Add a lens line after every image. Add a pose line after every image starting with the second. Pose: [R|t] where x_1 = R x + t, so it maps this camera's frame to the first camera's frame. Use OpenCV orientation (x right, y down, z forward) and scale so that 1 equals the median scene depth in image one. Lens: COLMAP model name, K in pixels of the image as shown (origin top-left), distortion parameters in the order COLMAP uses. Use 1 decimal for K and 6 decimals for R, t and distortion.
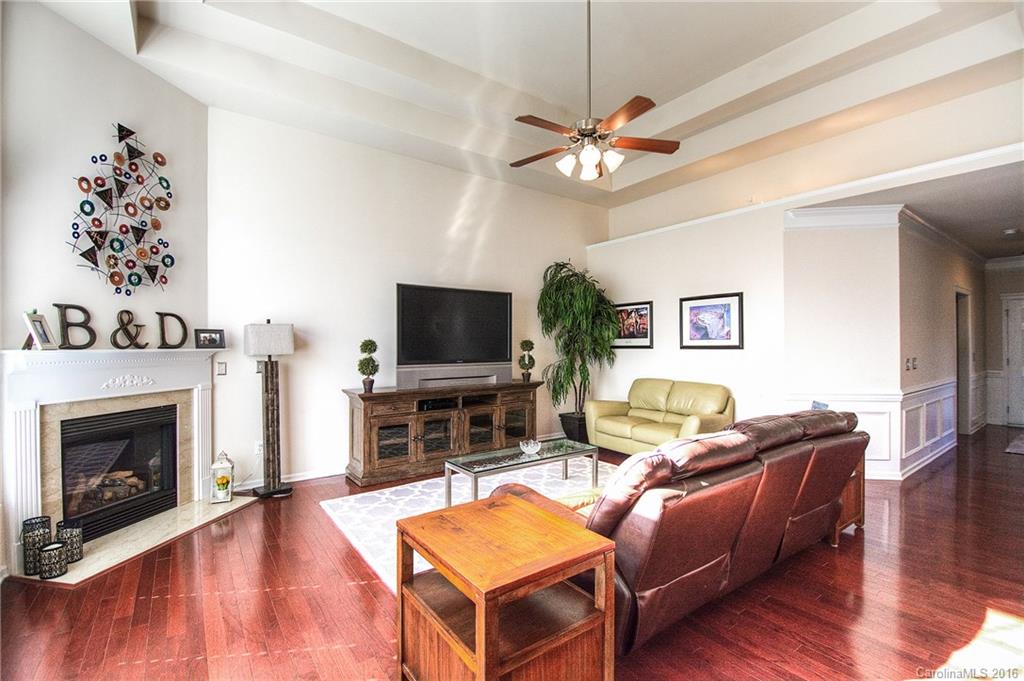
lens RADIAL K [[453.2, 0, 512.0], [0, 453.2, 340.5], [0, 0, 1]] dist [0.001929, -0.015416]
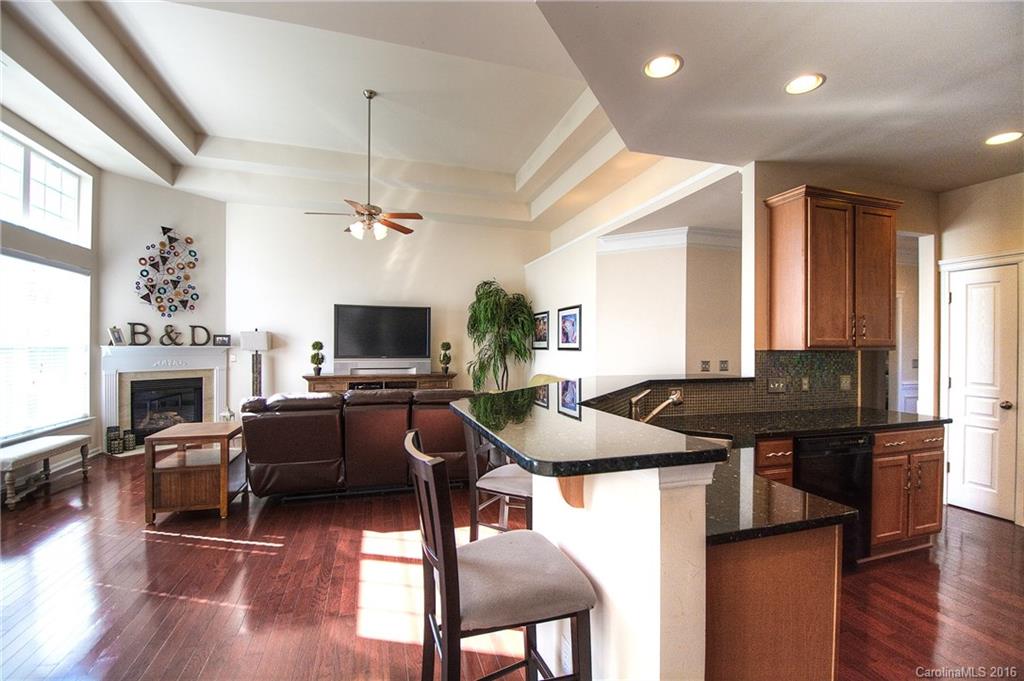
lens RADIAL K [[445.8, 0, 516.6], [0, 445.8, 345.5], [0, 0, 1]] dist [0.003107, -0.015149]
pose [[0.950414, 0.008680, -0.310867, 1.025460], [-0.006444, 0.999945, 0.008220, -0.006260], [0.310922, -0.005809, 0.950418, -0.287572]]
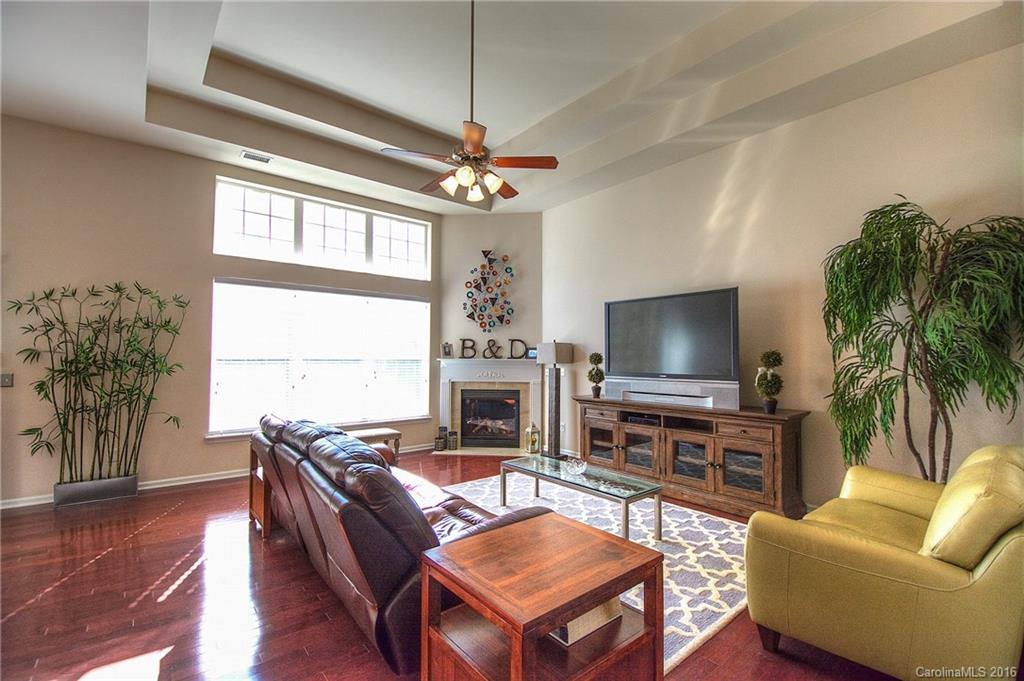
lens RADIAL K [[445.8, 0, 516.6], [0, 445.8, 345.5], [0, 0, 1]] dist [0.003107, -0.015149]
pose [[0.060576, -0.026846, -0.997802, 1.081057], [0.001586, 0.999640, -0.026800, 0.012129], [0.998162, 0.000041, 0.060597, 0.937577]]
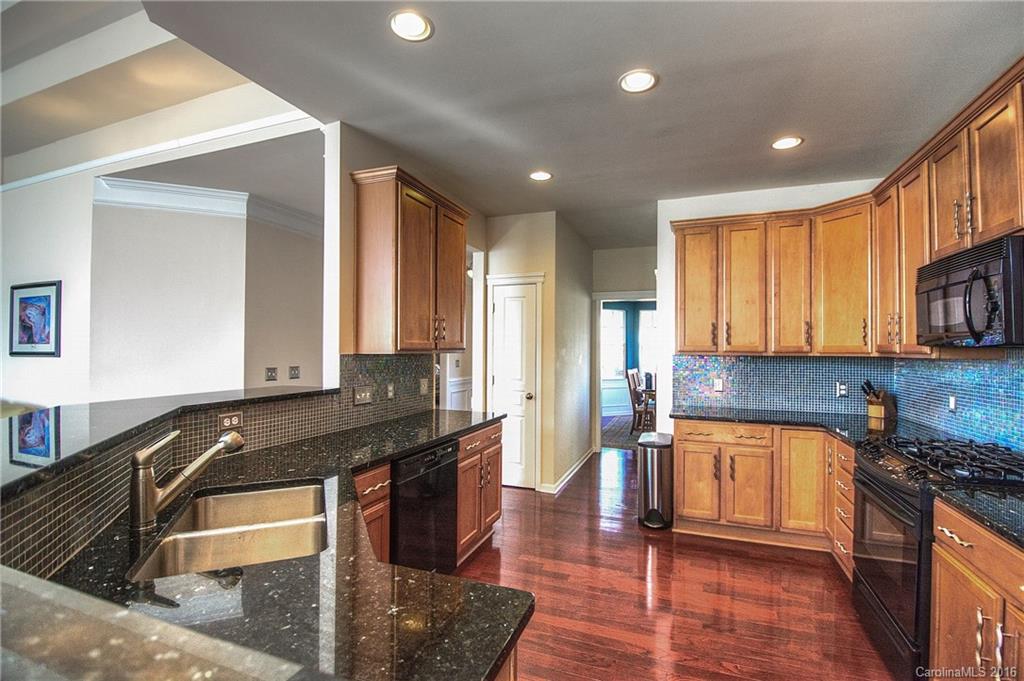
lens RADIAL K [[445.8, 0, 516.6], [0, 445.8, 345.5], [0, 0, 1]] dist [0.003107, -0.015149]
pose [[0.825643, 0.012127, 0.564063, 1.031118], [-0.011552, 0.999923, -0.004590, -0.007338], [-0.564075, -0.002726, 0.825719, -0.029203]]
